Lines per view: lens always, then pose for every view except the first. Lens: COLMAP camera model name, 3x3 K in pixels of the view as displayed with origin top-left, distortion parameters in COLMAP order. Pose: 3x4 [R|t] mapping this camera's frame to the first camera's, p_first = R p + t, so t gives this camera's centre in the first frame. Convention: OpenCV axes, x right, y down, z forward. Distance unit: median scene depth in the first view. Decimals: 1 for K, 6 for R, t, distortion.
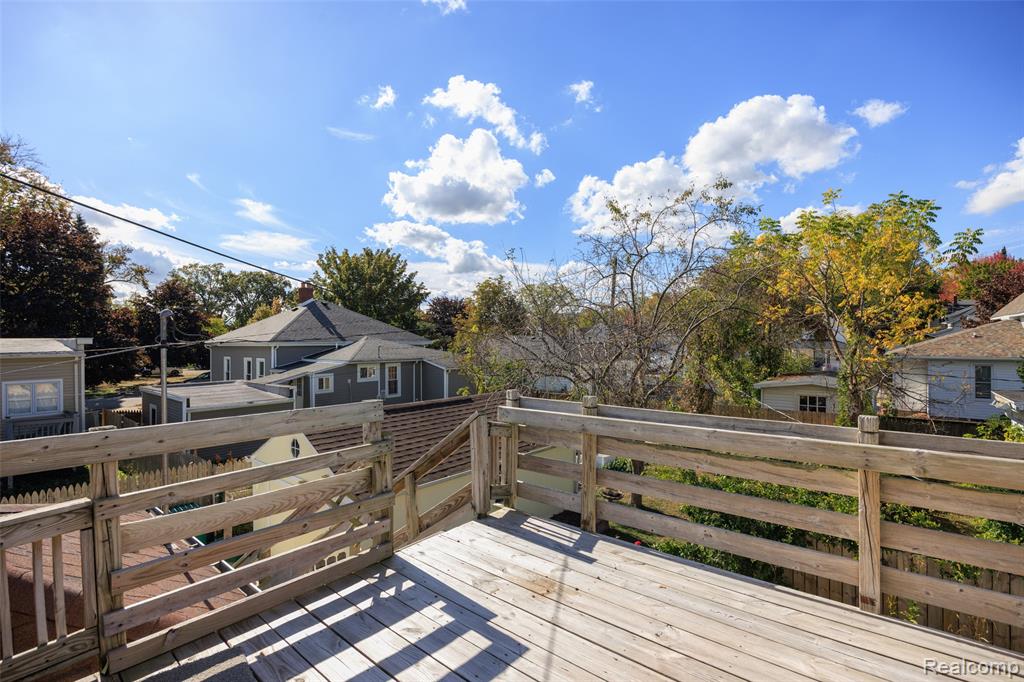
lens RADIAL K [[463.4, 0, 513.4], [0, 463.4, 343.4], [0, 0, 1]] dist [-0.014263, -0.000495]
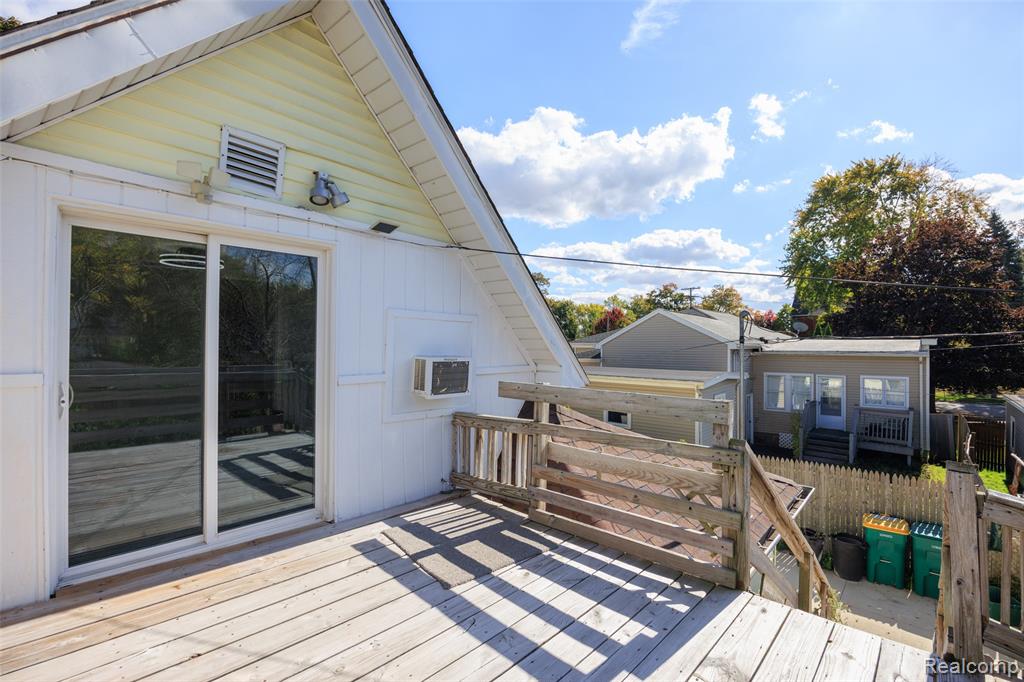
lens RADIAL K [[463.4, 0, 515.3], [0, 463.4, 339.9], [0, 0, 1]] dist [-0.014263, -0.000495]
pose [[-0.039159, 0.001157, -0.999232, 0.662914], [-0.014846, 0.999888, 0.001739, 0.013020], [0.999123, 0.014903, -0.039137, 0.709954]]
